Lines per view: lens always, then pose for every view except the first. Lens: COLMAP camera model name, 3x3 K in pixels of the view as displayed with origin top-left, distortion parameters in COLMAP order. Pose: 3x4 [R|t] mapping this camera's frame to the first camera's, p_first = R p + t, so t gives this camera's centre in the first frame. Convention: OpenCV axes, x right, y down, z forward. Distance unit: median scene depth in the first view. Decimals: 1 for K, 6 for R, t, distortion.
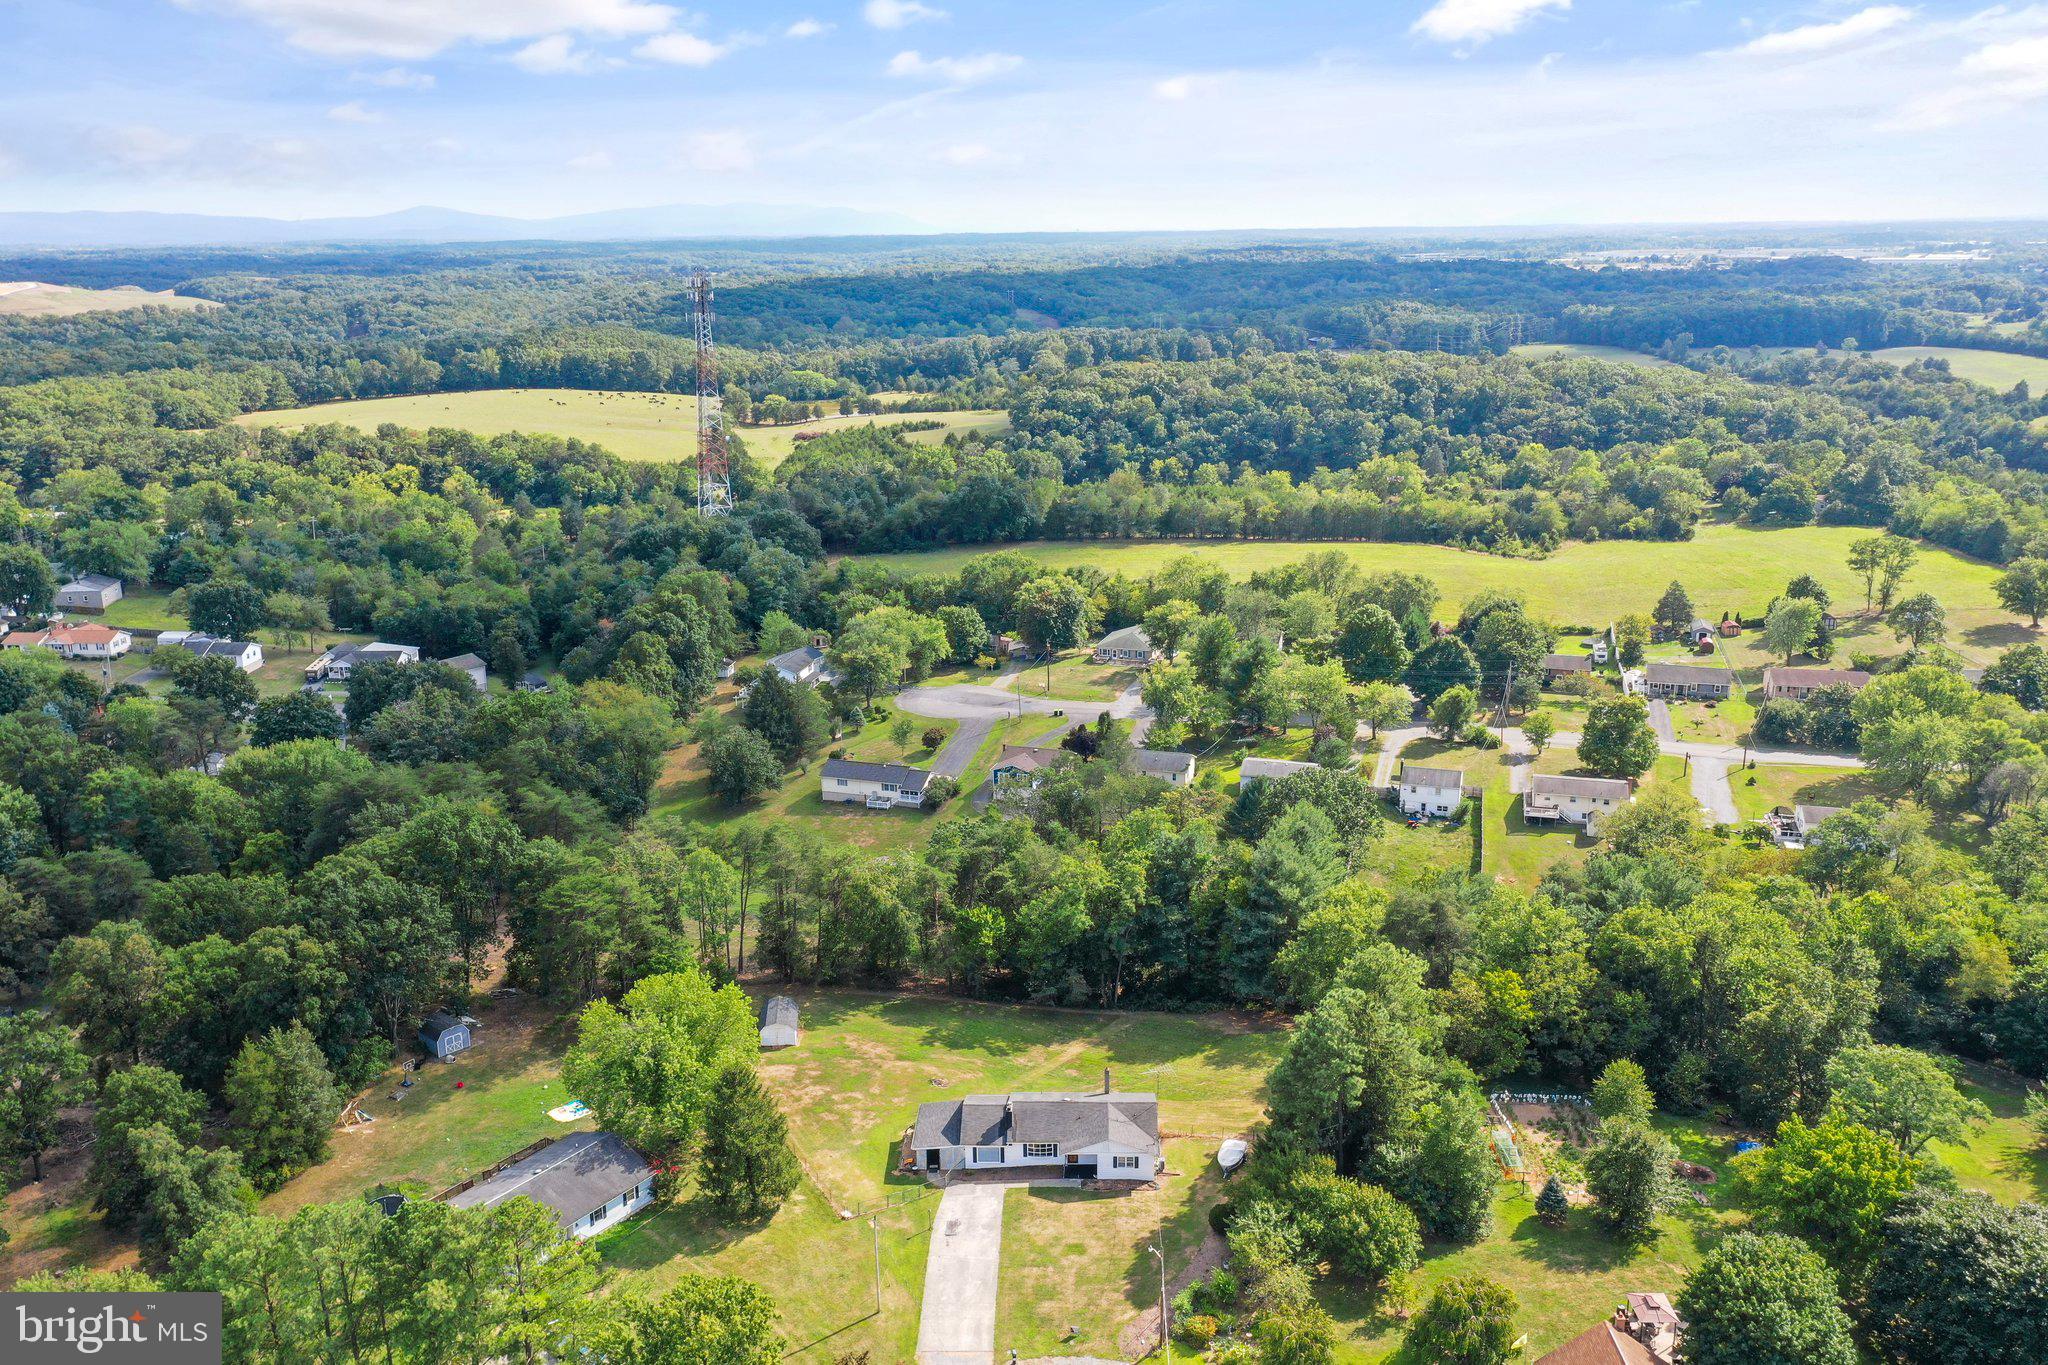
lens RADIAL K [[1629.0, 0, 1037.0], [0, 1629.0, 691.3], [0, 0, 1]] dist [0.003315, 0.008723]
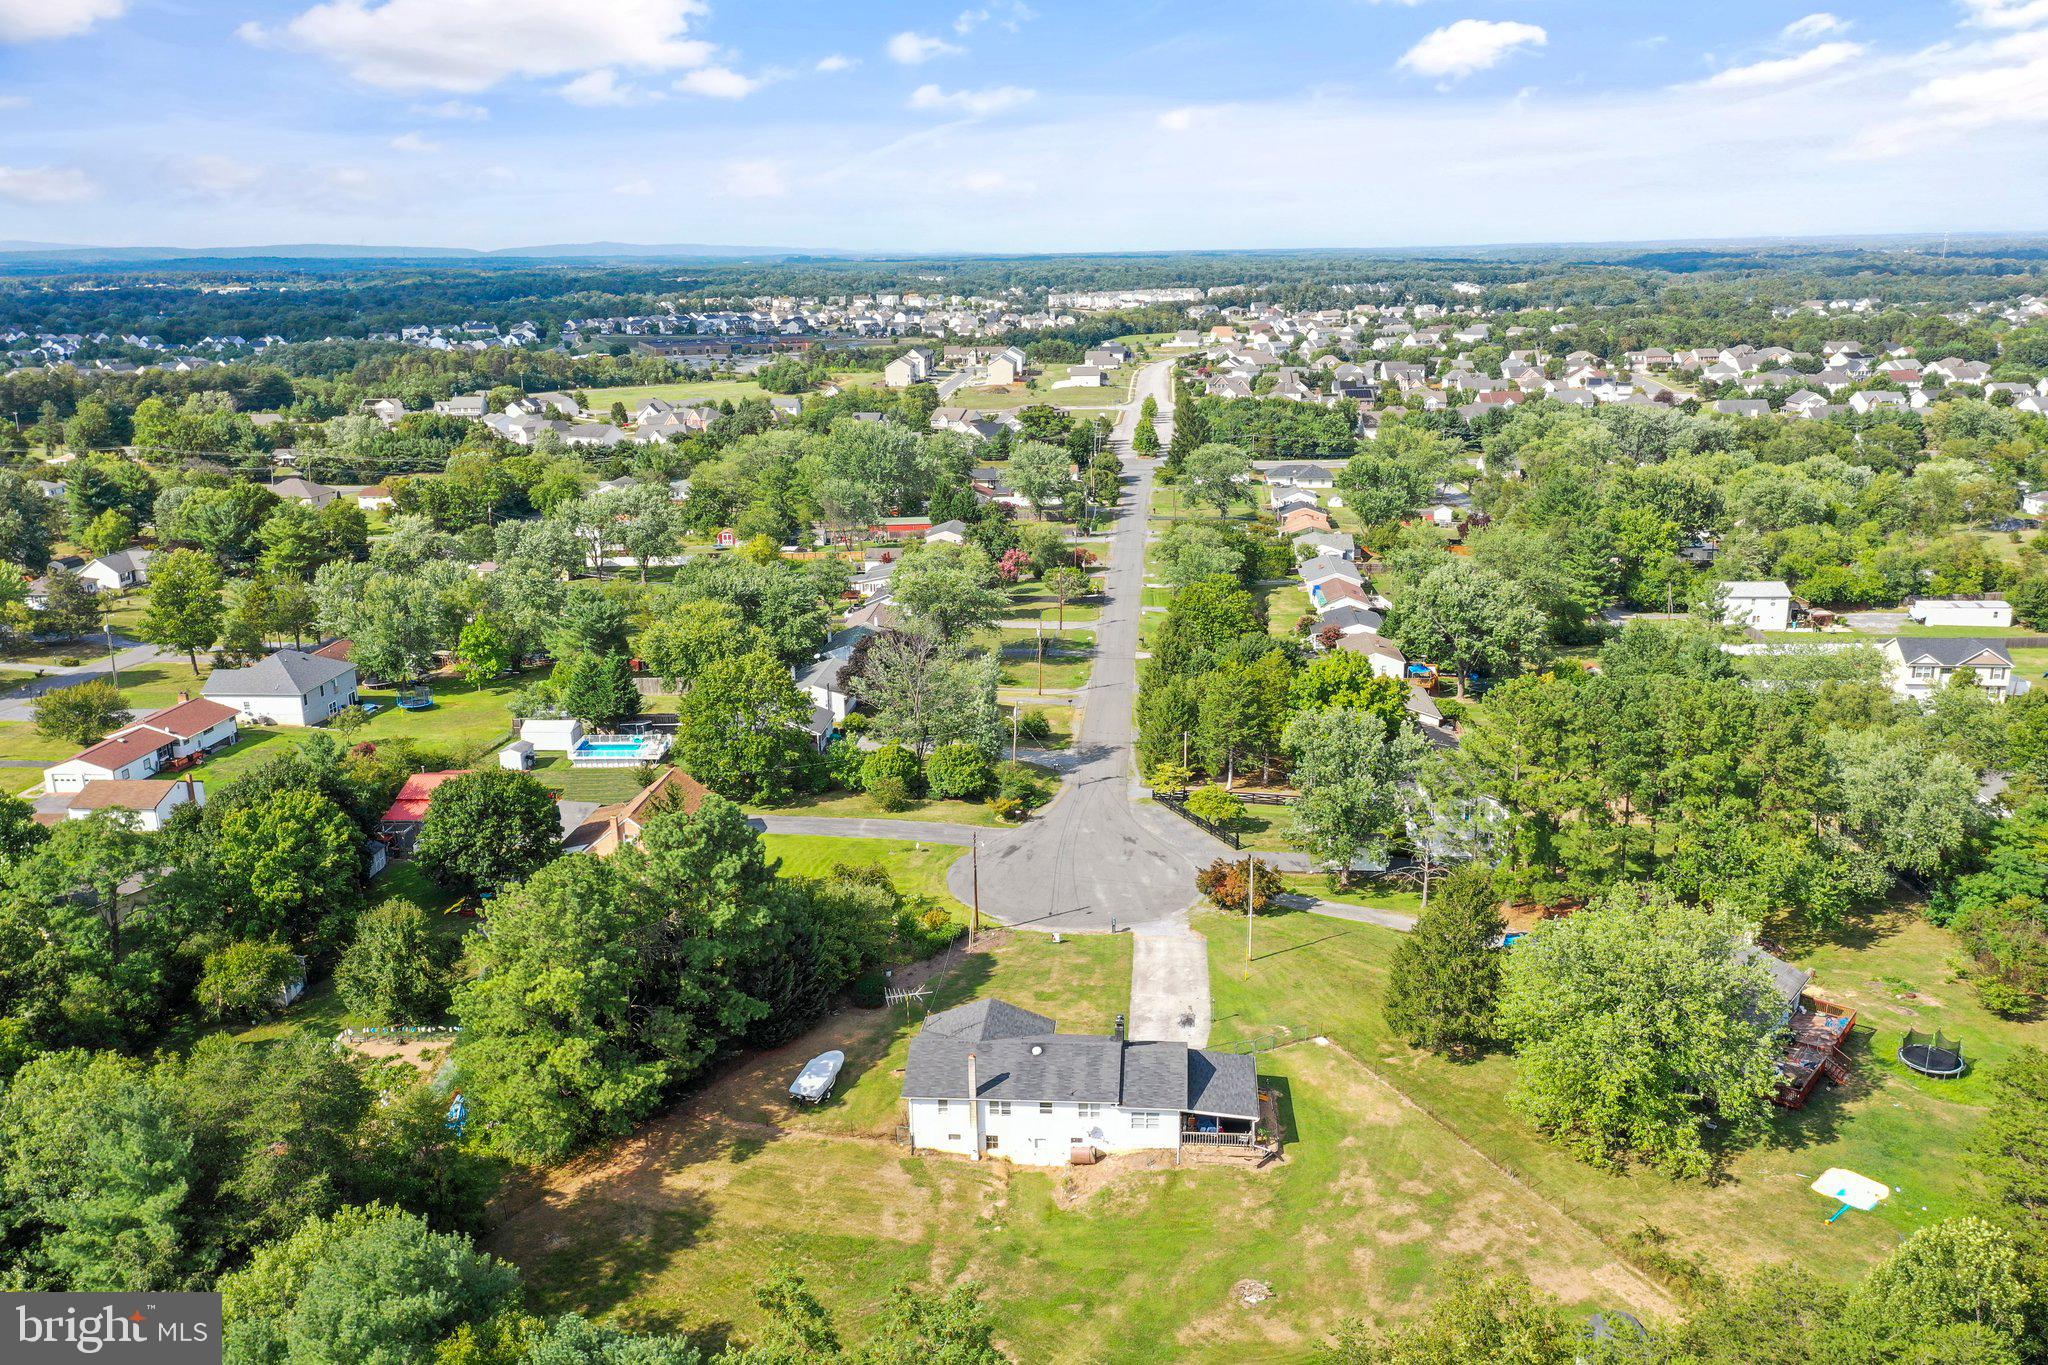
lens RADIAL K [[1629.0, 0, 1037.0], [0, 1629.0, 691.3], [0, 0, 1]] dist [0.003315, 0.008723]
pose [[-0.998193, 0.003135, 0.060000, -0.005880], [0.034071, 0.852079, 0.522303, -0.060573], [-0.049487, 0.523403, -0.850647, 0.382398]]
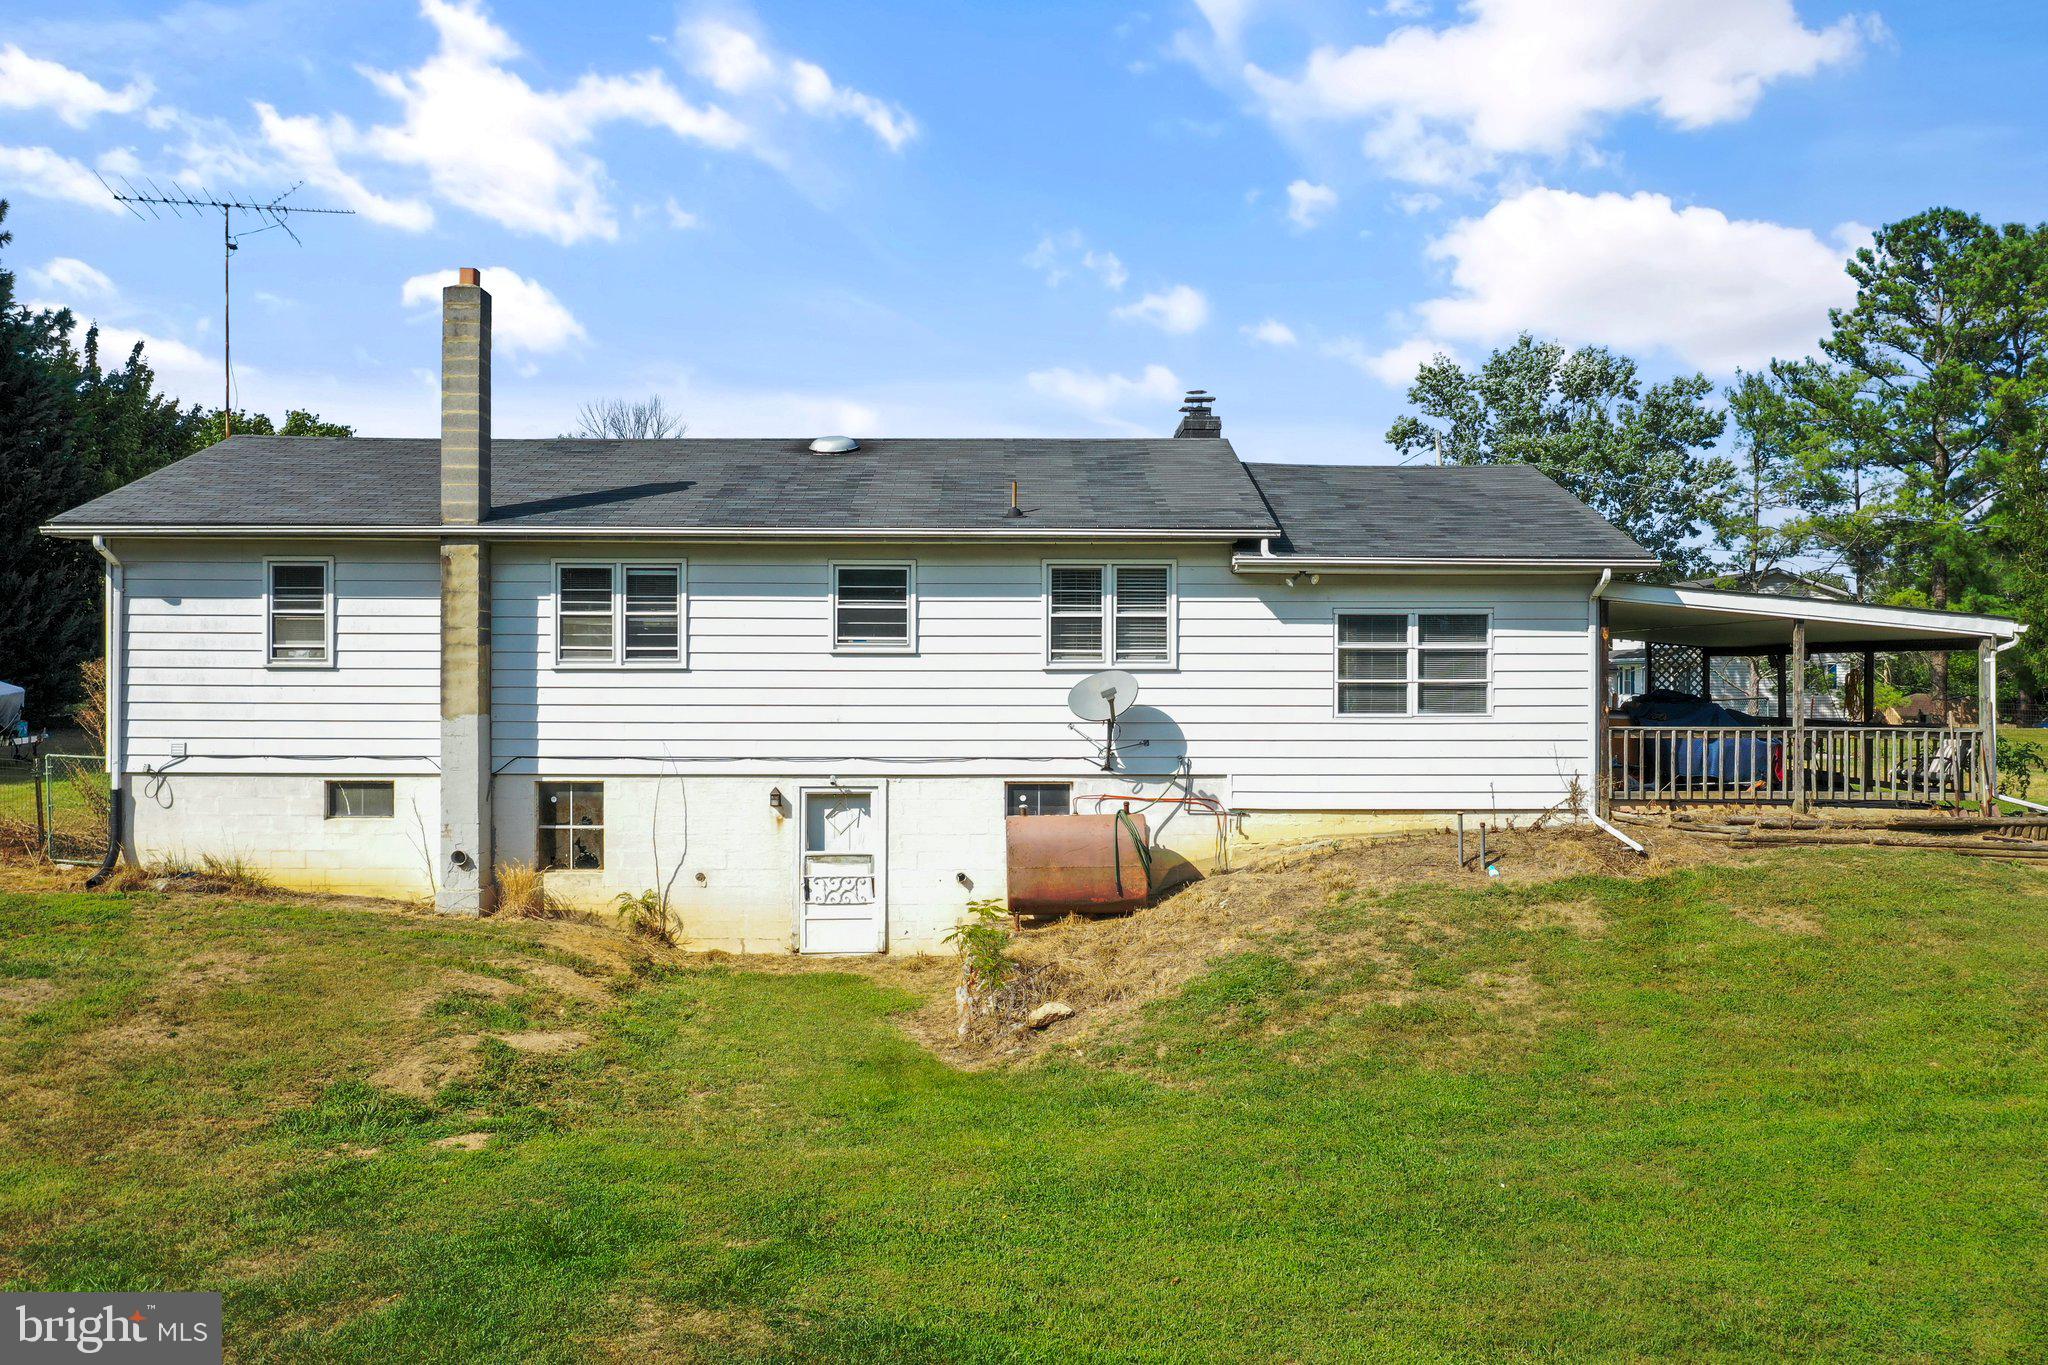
lens RADIAL K [[1629.0, 0, 1037.0], [0, 1629.0, 691.3], [0, 0, 1]] dist [0.003315, 0.008723]
pose [[-0.999113, 0.003281, -0.041988, 0.001713], [-0.008707, 0.959330, 0.282153, 0.058373], [0.041206, 0.282268, -0.958450, 0.290646]]
